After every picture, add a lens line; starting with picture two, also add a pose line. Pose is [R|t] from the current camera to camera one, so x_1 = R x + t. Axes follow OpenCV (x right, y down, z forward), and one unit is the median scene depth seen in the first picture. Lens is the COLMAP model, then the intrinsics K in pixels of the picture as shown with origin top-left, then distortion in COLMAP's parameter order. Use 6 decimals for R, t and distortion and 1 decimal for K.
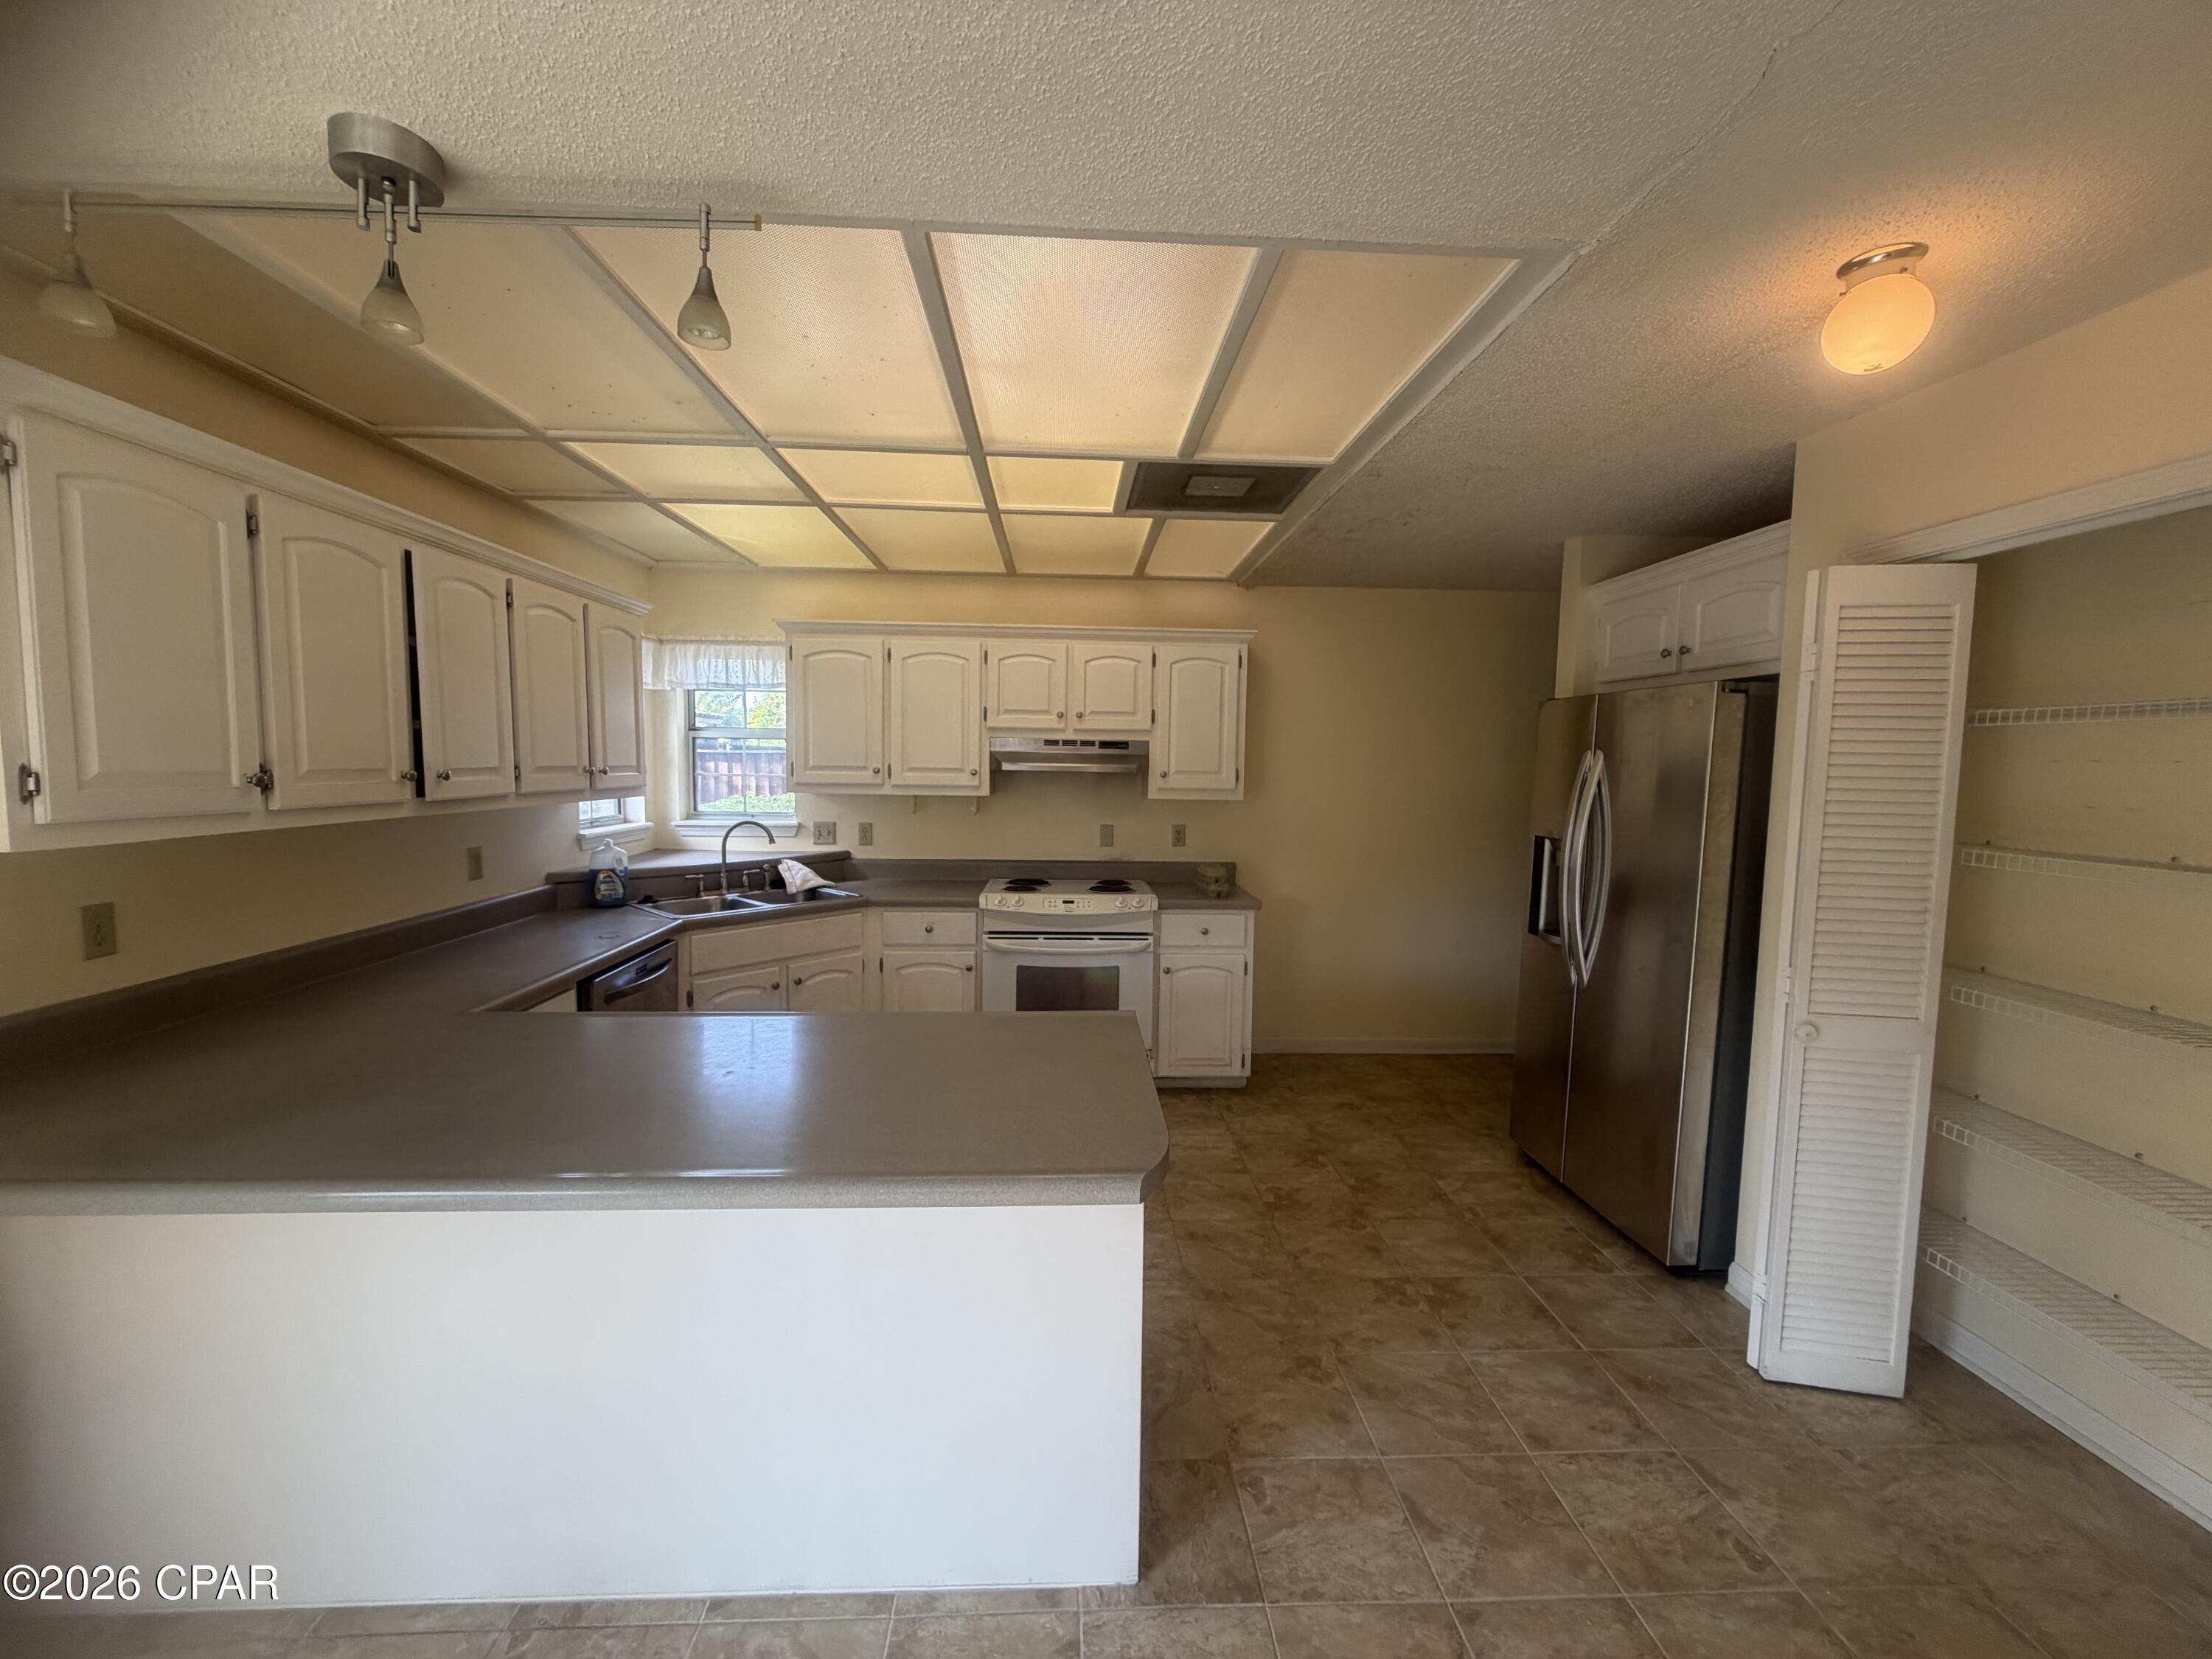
lens RADIAL K [[879.8, 0, 1098.7], [0, 879.8, 830.5], [0, 0, 1]] dist [-0.000108, 0.000114]
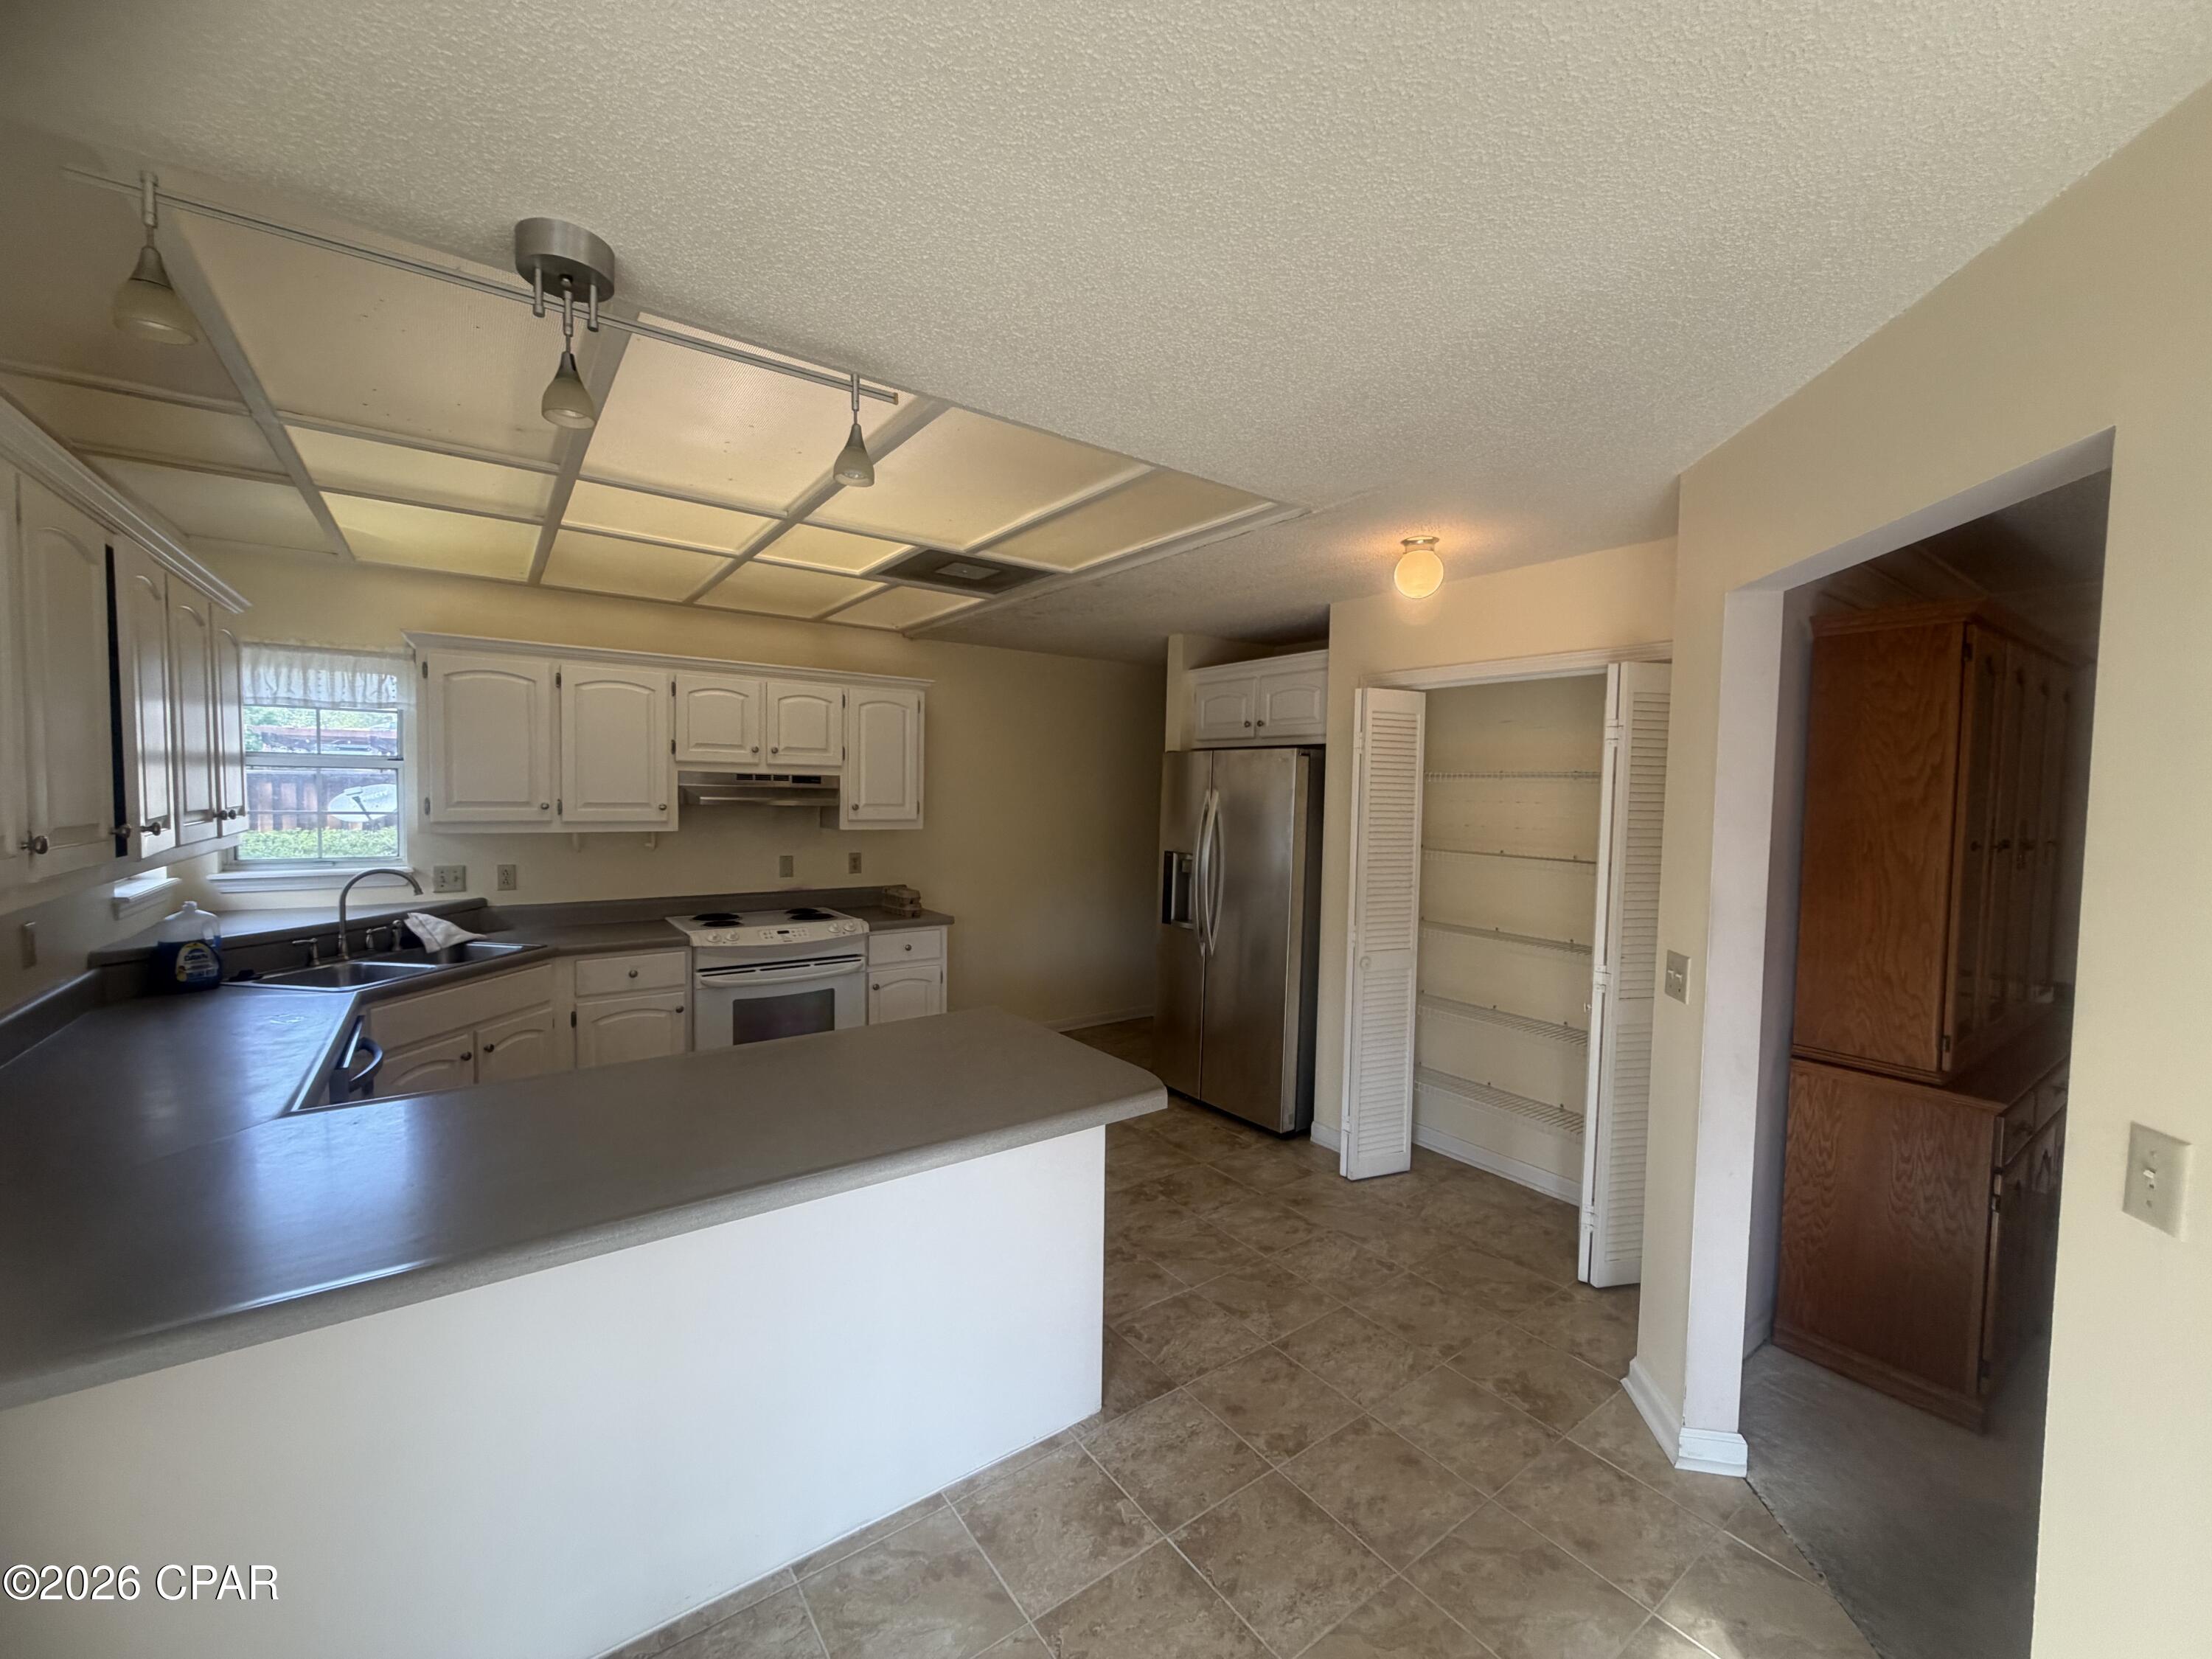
lens RADIAL K [[879.8, 0, 1098.7], [0, 879.8, 830.5], [0, 0, 1]] dist [-0.000108, 0.000114]
pose [[0.836864, -0.025641, 0.546811, -0.287962], [0.037785, 0.999226, -0.010972, -0.012748], [-0.546106, 0.029843, 0.837184, -0.071691]]
